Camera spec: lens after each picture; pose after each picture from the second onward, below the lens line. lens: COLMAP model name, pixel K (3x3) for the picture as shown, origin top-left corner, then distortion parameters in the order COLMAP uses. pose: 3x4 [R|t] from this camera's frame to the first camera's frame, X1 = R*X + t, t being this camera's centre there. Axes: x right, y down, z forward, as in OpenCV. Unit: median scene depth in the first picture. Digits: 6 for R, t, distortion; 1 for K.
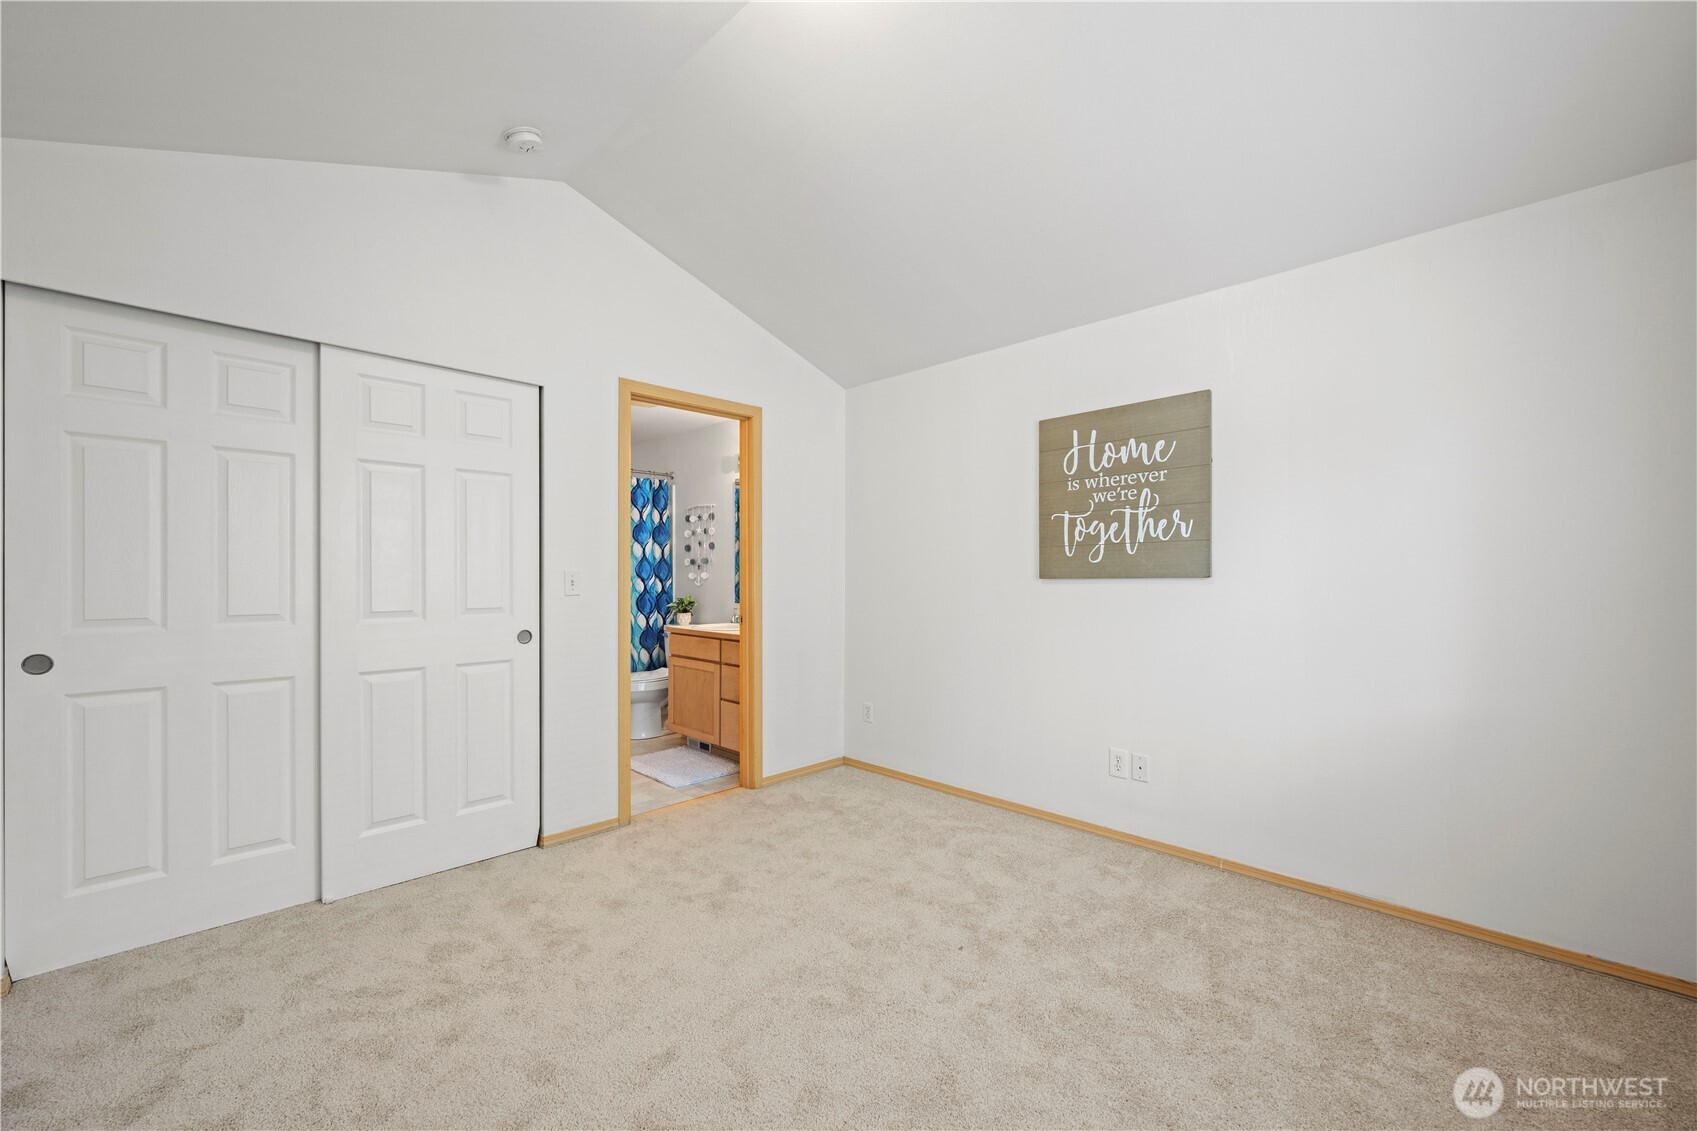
lens RADIAL K [[683.4, 0, 847.5], [0, 683.4, 576.1], [0, 0, 1]] dist [0.000499, -0.000029]
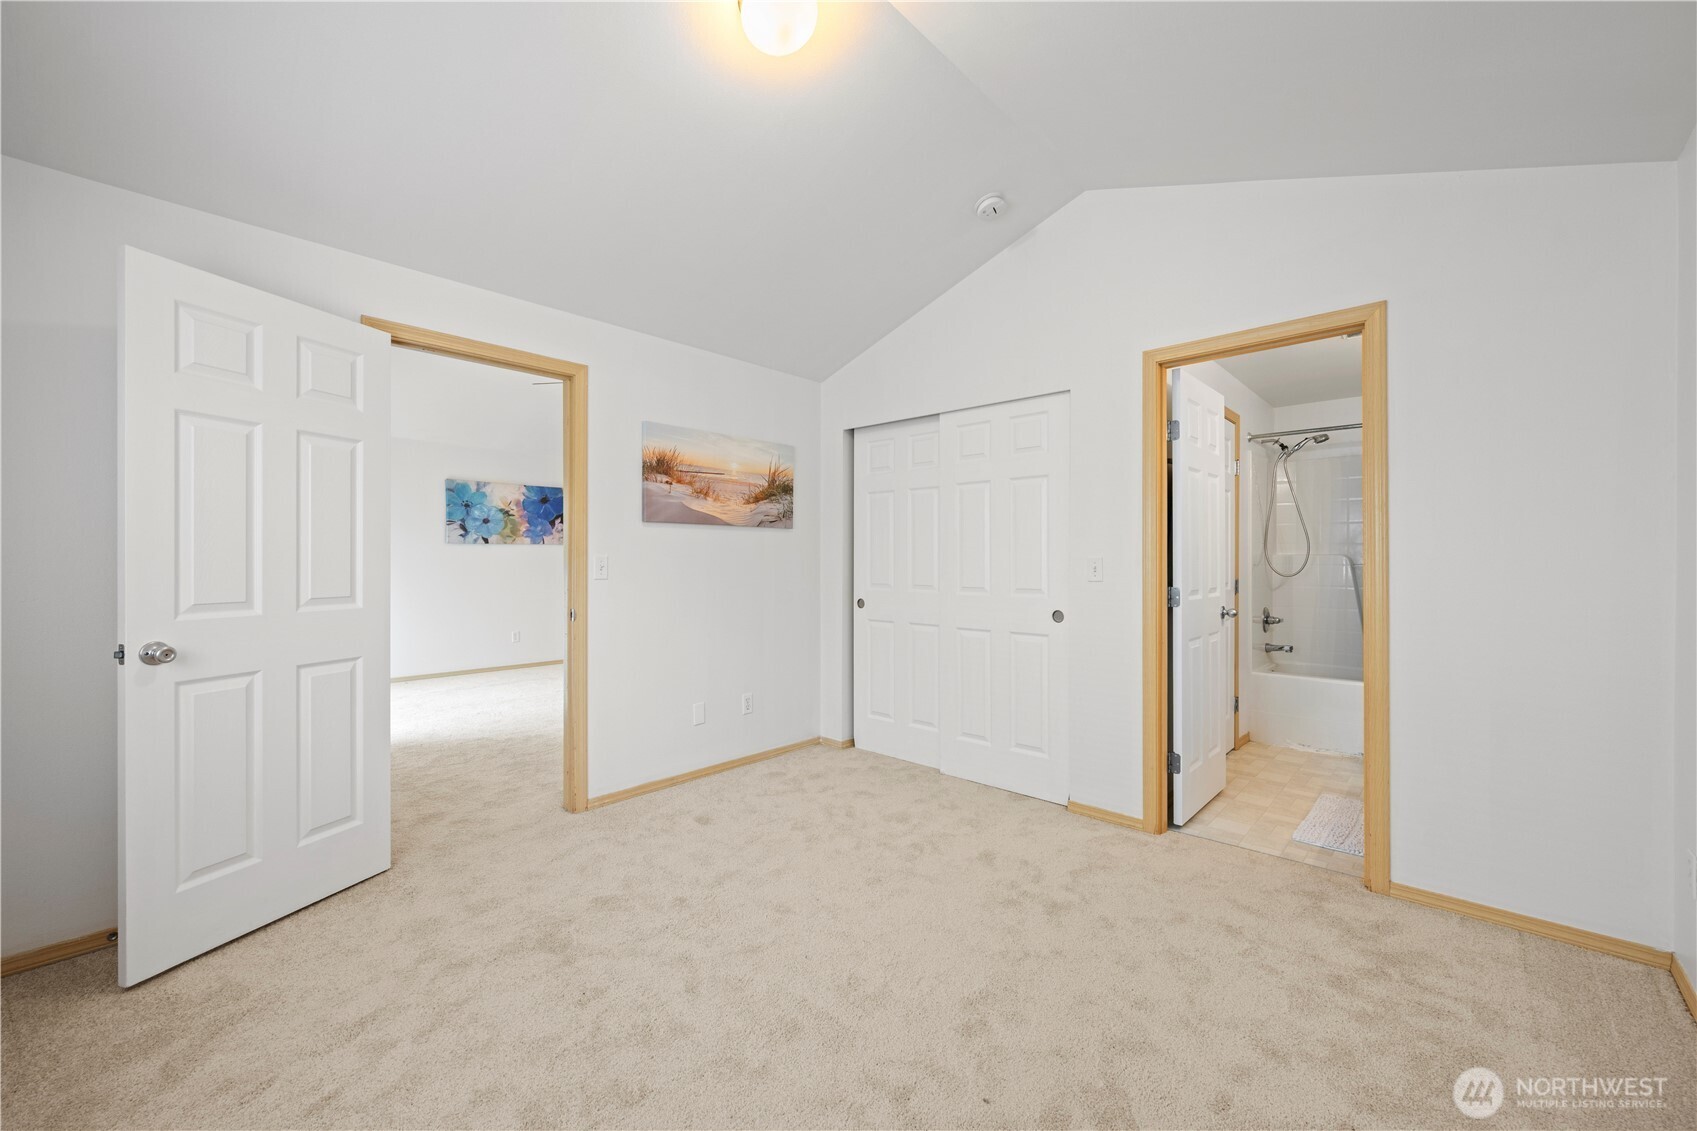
lens RADIAL K [[667.4, 0, 846.7], [0, 667.4, 563.1], [0, 0, 1]] dist [-0.002088, -0.000421]
pose [[0.037591, 0.004585, -0.999283, 0.565410], [-0.003929, 0.999982, 0.004441, -0.003126], [0.999285, 0.003760, 0.037608, 0.556879]]
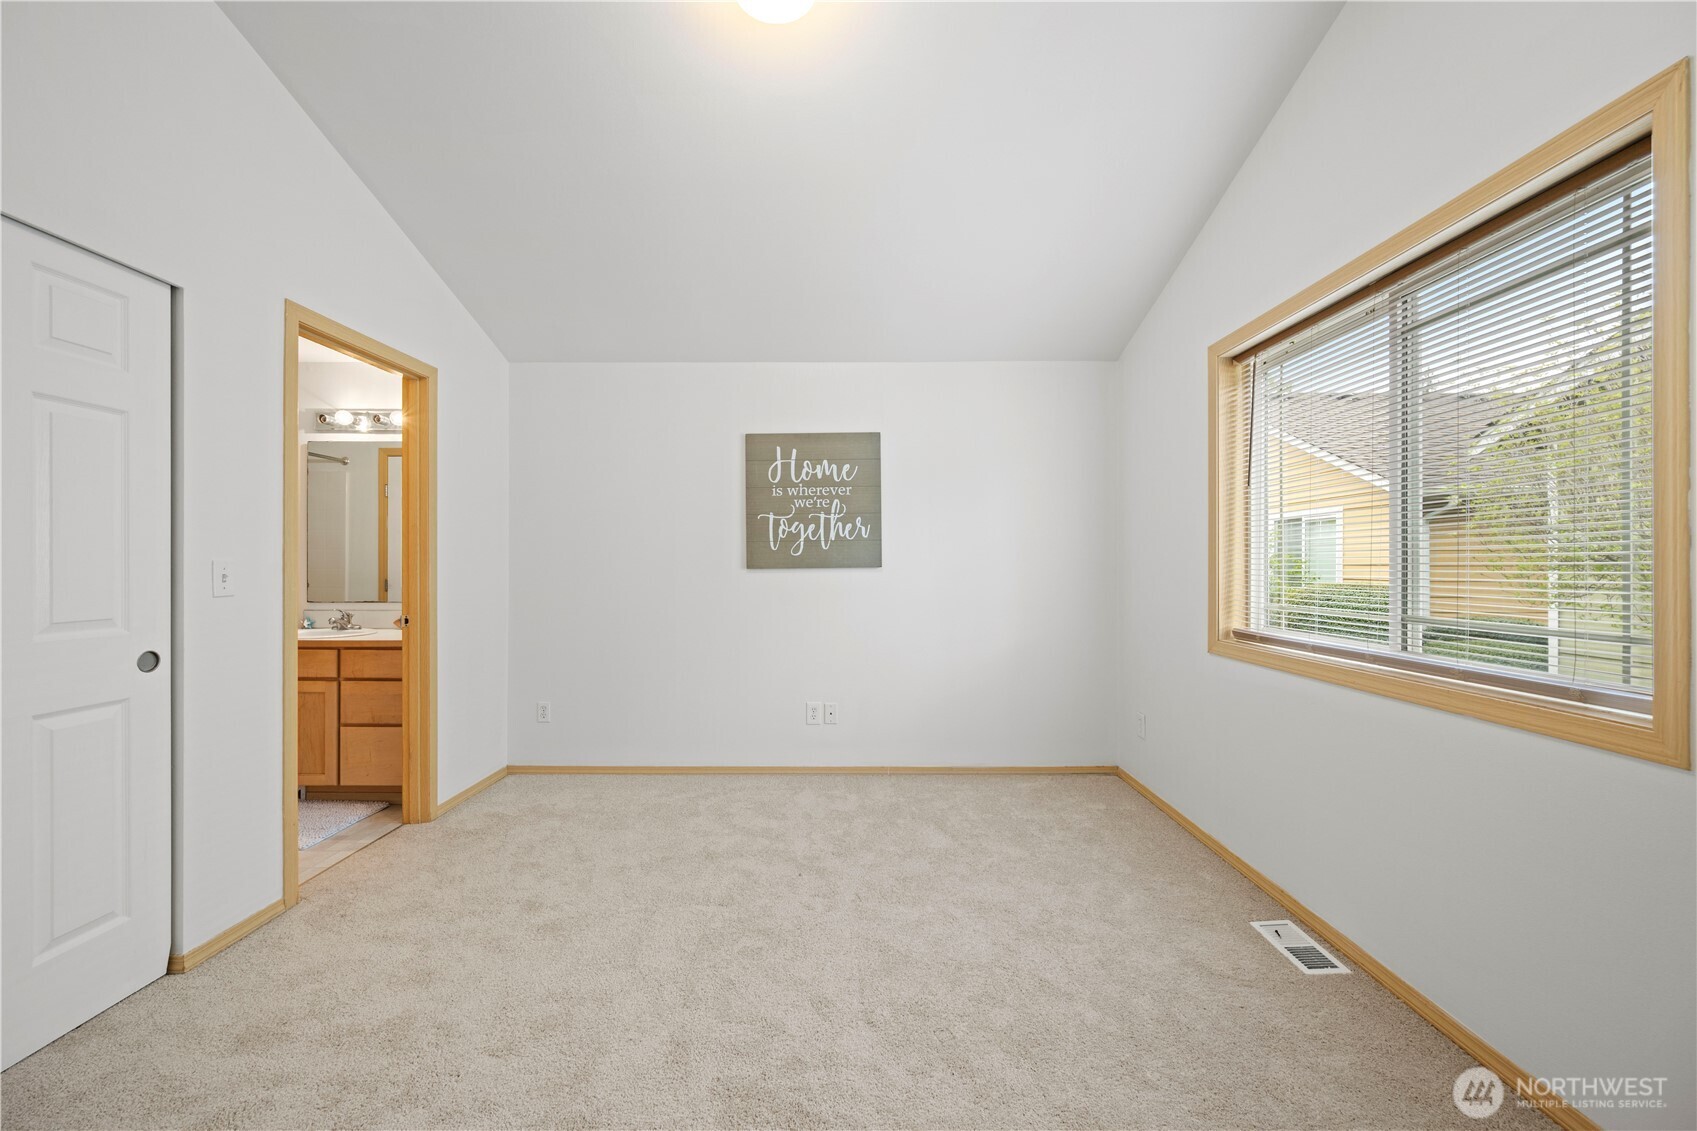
lens RADIAL K [[667.4, 0, 846.7], [0, 667.4, 563.1], [0, 0, 1]] dist [-0.002088, -0.000421]
pose [[0.713113, 0.000116, 0.701049, -0.405974], [0.002344, 0.999994, -0.002550, -0.002552], [-0.701045, 0.003462, 0.713108, 0.066676]]
